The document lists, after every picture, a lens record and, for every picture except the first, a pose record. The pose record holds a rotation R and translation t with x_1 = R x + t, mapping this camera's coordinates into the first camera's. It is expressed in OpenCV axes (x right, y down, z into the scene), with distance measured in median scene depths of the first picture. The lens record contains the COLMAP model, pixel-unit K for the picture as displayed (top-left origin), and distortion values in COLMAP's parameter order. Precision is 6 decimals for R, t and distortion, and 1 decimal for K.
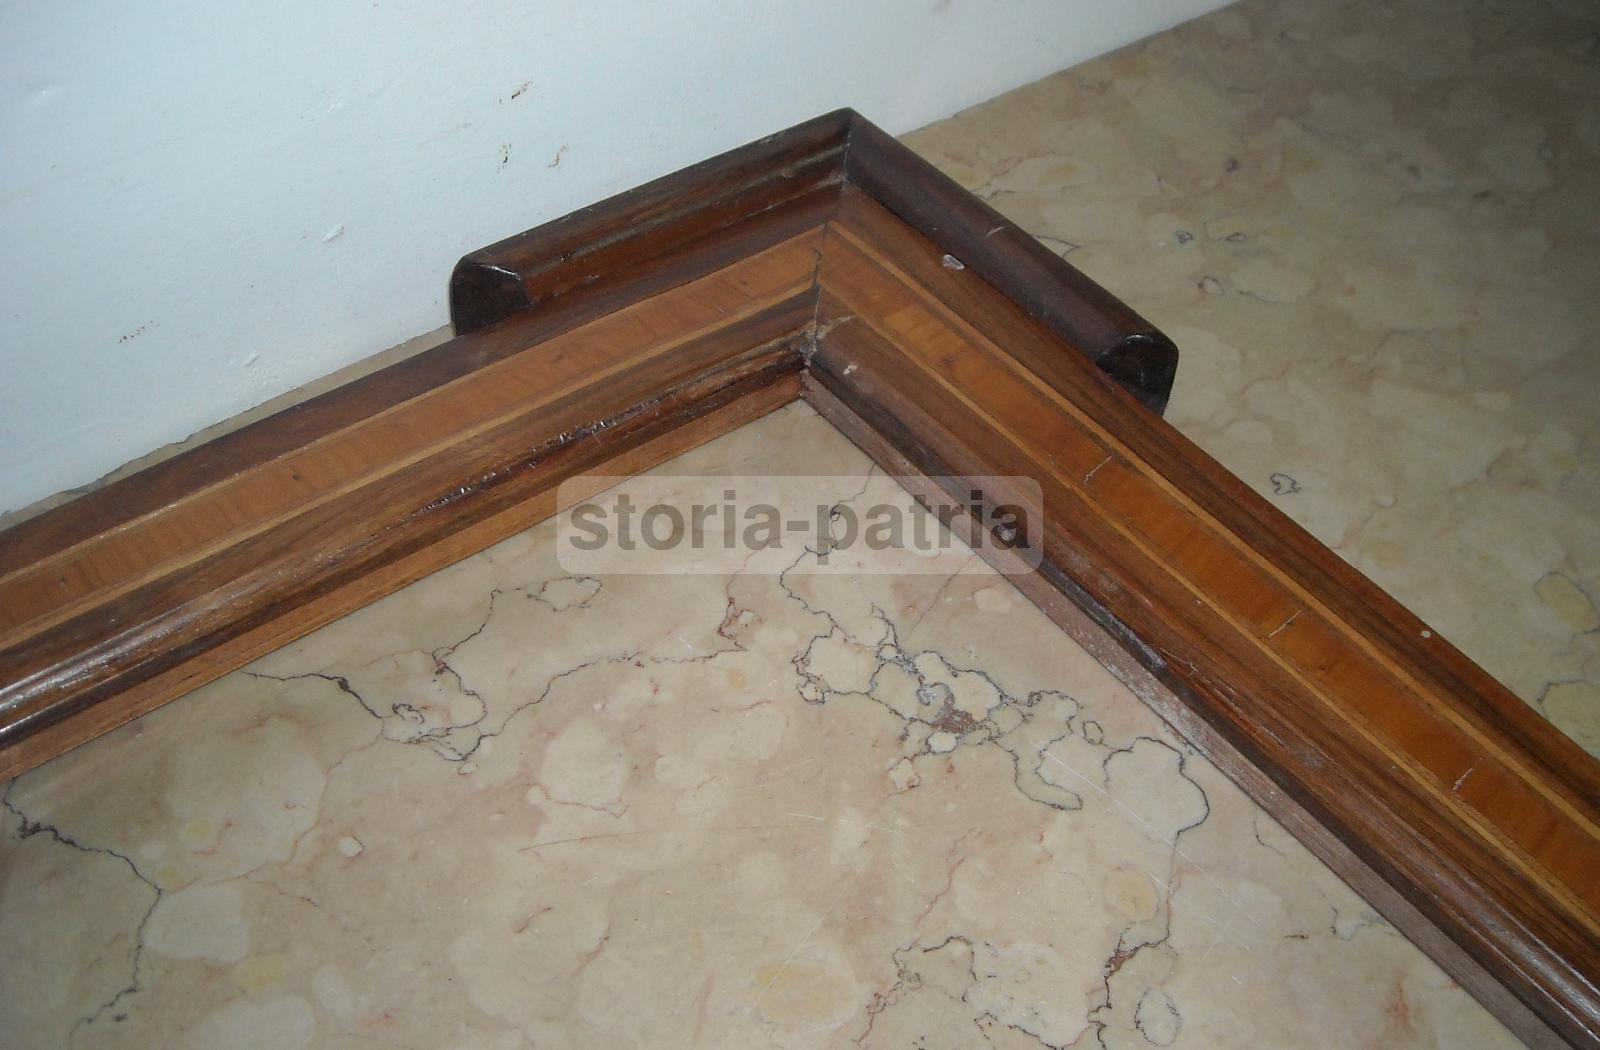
lens RADIAL K [[1758.9, 0, 834.7], [0, 1758.9, 528.3], [0, 0, 1]] dist [-0.156257, 0.000000]
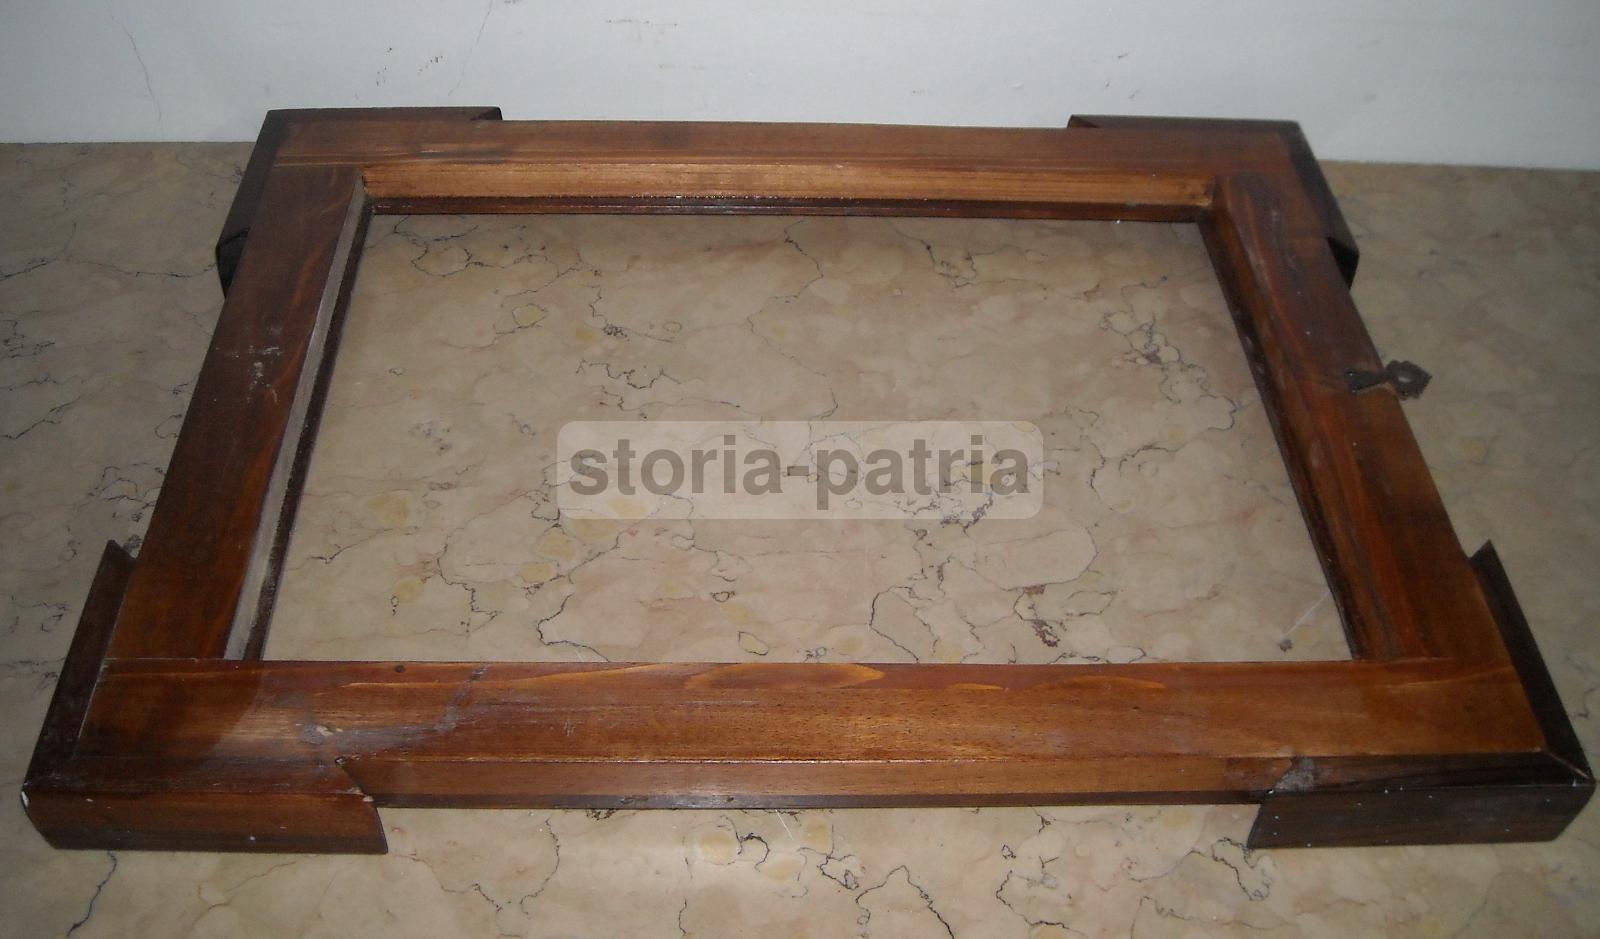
lens RADIAL K [[1731.3, 0, 756.7], [0, 1731.3, 457.9], [0, 0, 1]] dist [-0.155016, 0.000000]
pose [[0.789871, 0.396427, -0.467921, 0.700762], [-0.431377, 0.901471, 0.035551, 0.344278], [0.435911, 0.173769, 0.883055, -1.058755]]
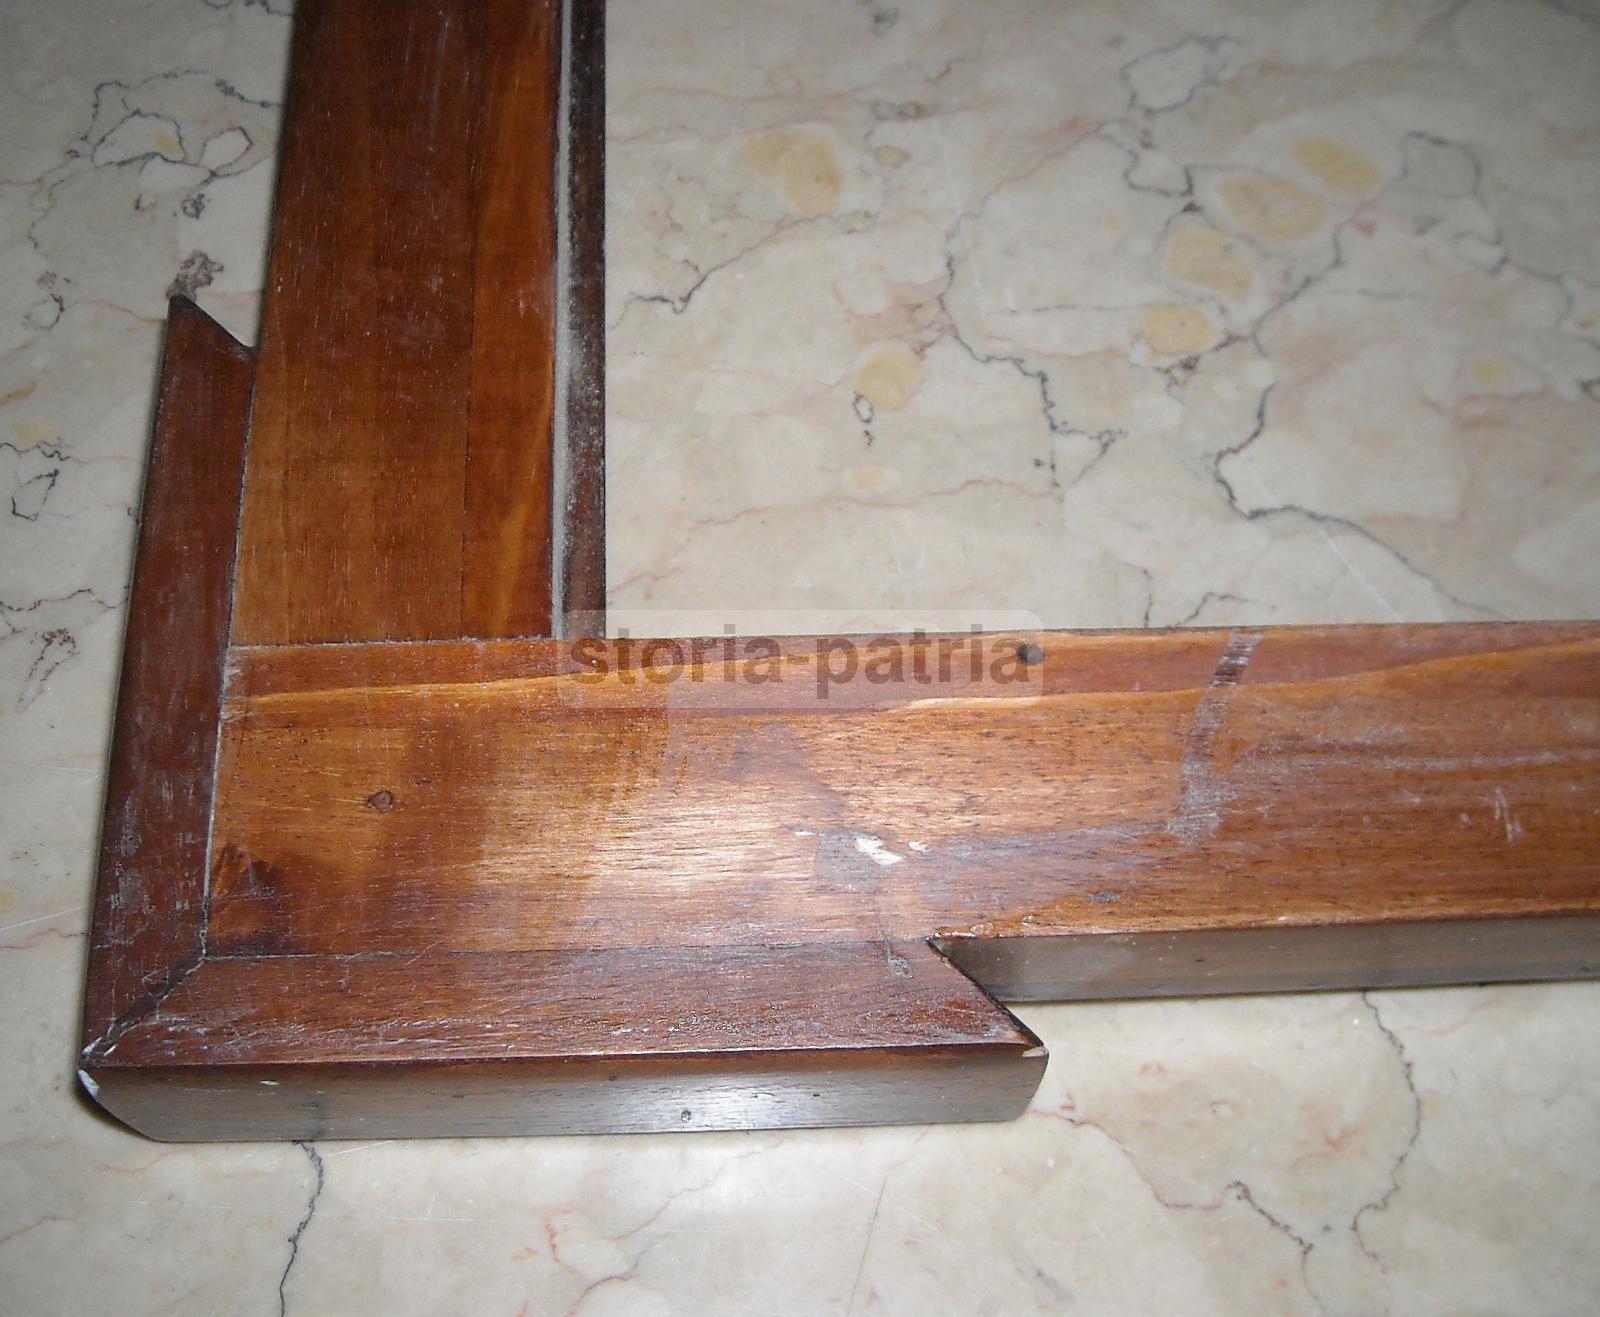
lens RADIAL K [[2036.9, 0, 740.2], [0, 2036.9, 736.8], [0, 0, 1]] dist [-0.148521, 0.000000]
pose [[0.799174, 0.527439, -0.288321, -0.066574], [-0.422231, 0.833969, 0.355269, 0.528188], [0.427834, -0.162183, 0.889188, -0.466560]]
